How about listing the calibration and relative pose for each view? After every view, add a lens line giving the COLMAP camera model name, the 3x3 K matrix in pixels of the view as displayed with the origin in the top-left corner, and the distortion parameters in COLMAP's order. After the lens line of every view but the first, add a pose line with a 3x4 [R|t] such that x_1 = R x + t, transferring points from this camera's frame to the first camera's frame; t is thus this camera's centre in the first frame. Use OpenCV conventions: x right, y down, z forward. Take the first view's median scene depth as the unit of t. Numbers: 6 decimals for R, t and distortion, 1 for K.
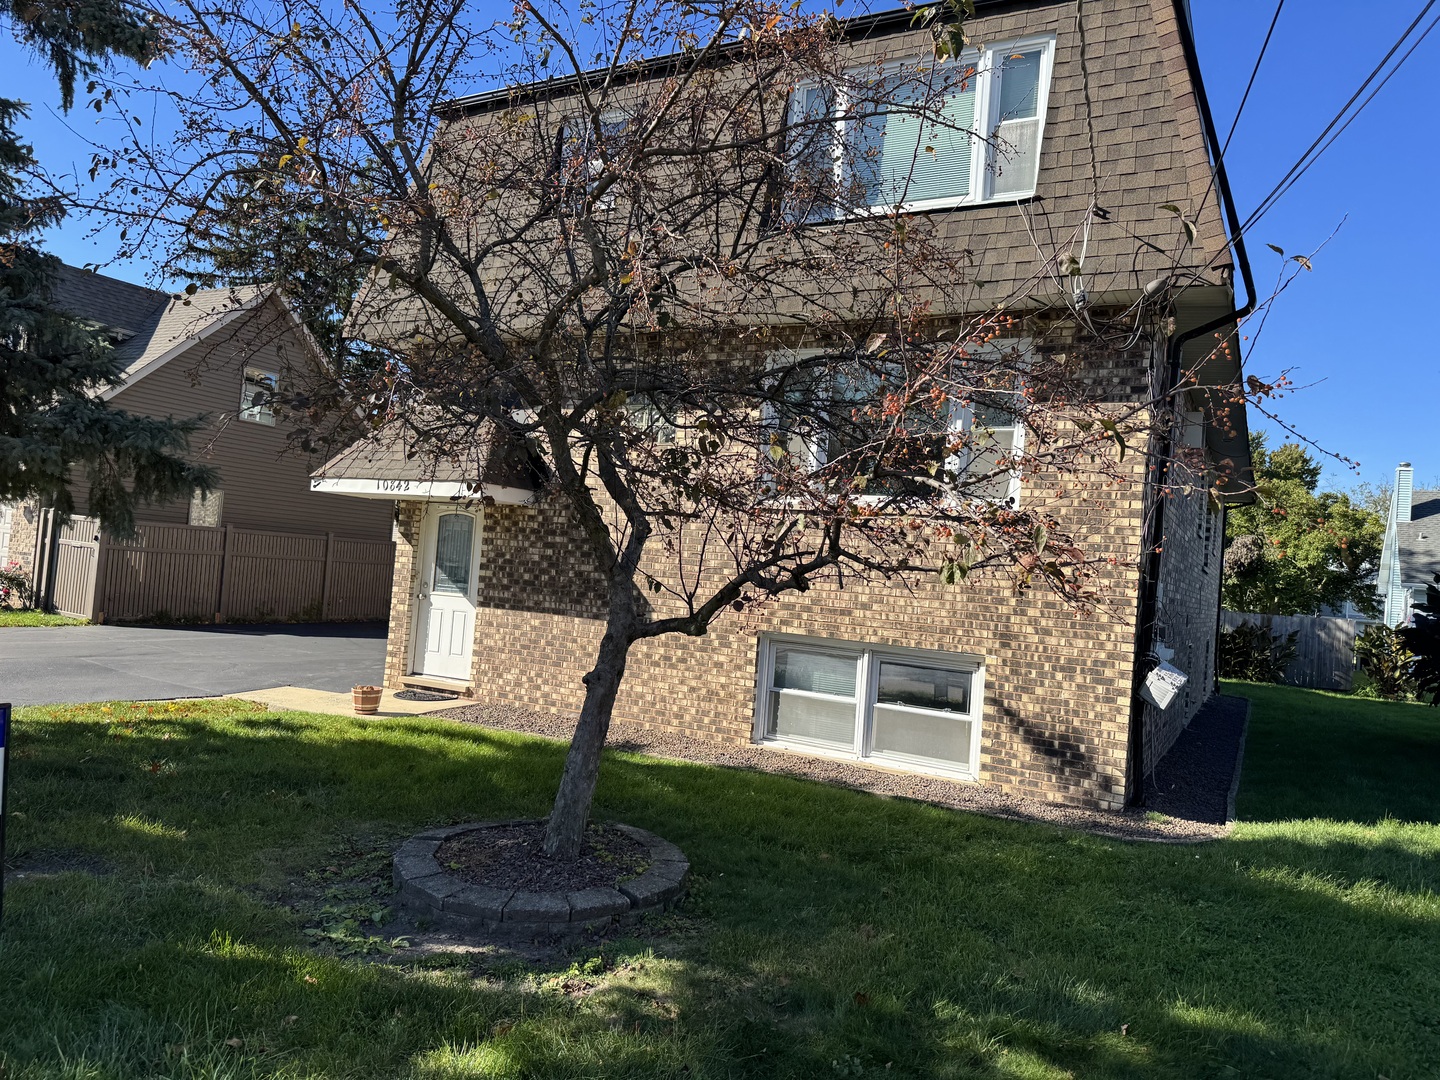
lens RADIAL K [[1020.3, 0, 723.0], [0, 1020.3, 547.9], [0, 0, 1]] dist [0.175767, -0.331353]
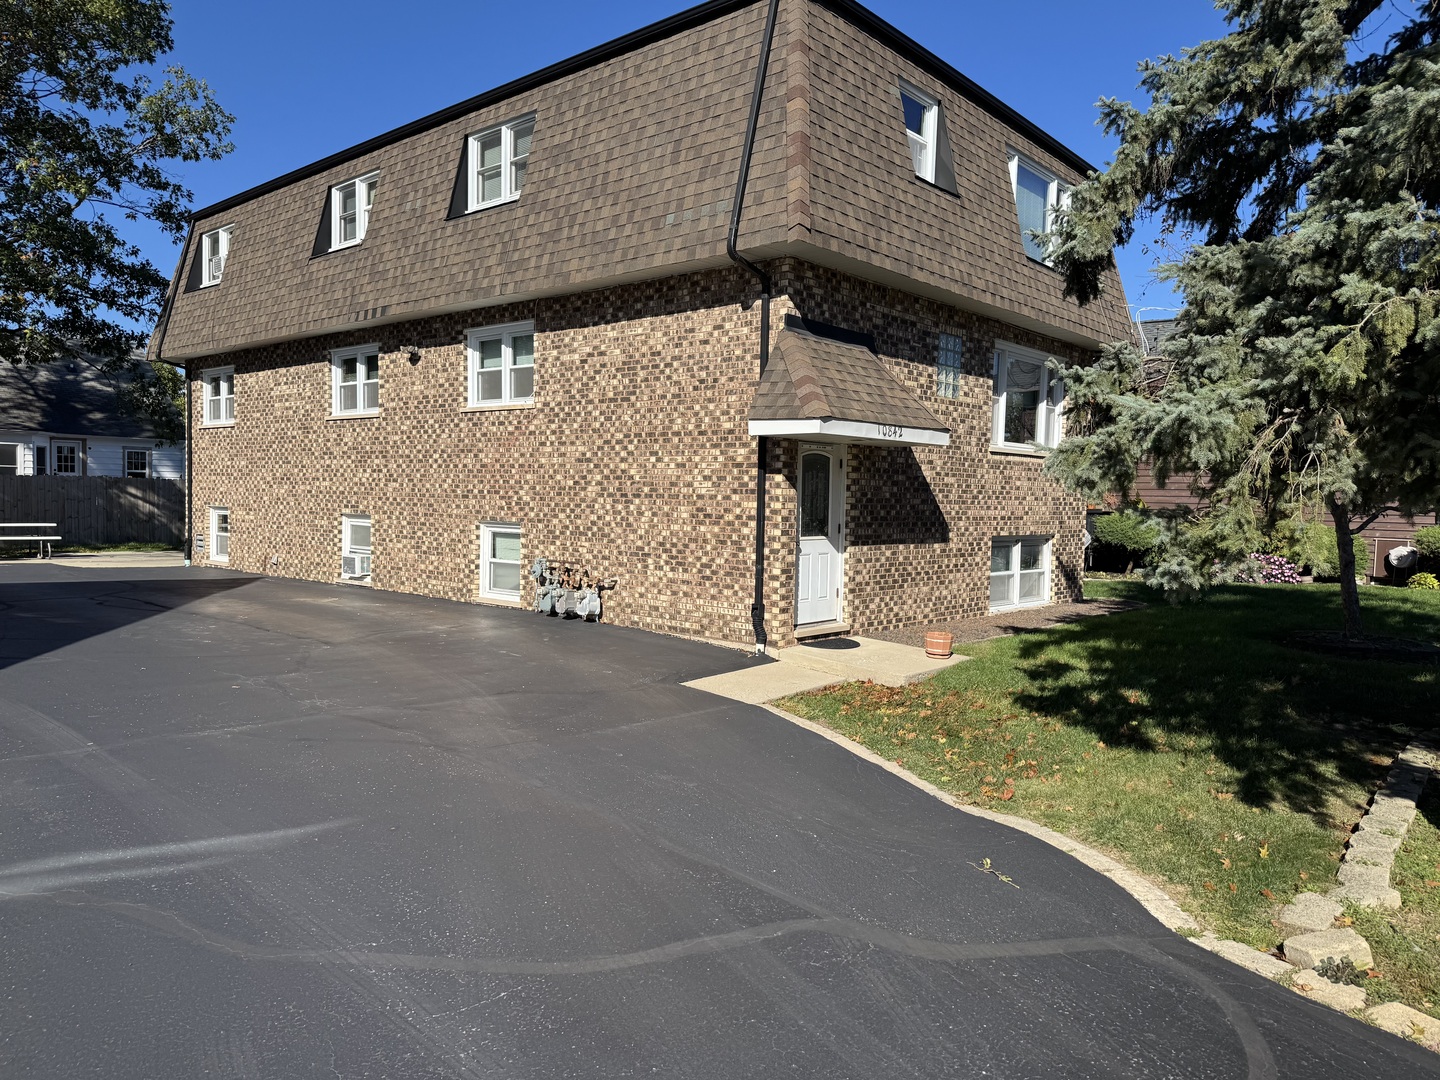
lens RADIAL K [[1020.3, 0, 723.0], [0, 1020.3, 547.9], [0, 0, 1]] dist [0.175767, -0.331353]
pose [[0.229268, -0.128221, 0.964881, -1.291850], [-0.033413, 0.989665, 0.139454, -0.081699], [-0.972790, -0.064212, 0.222614, 0.928196]]
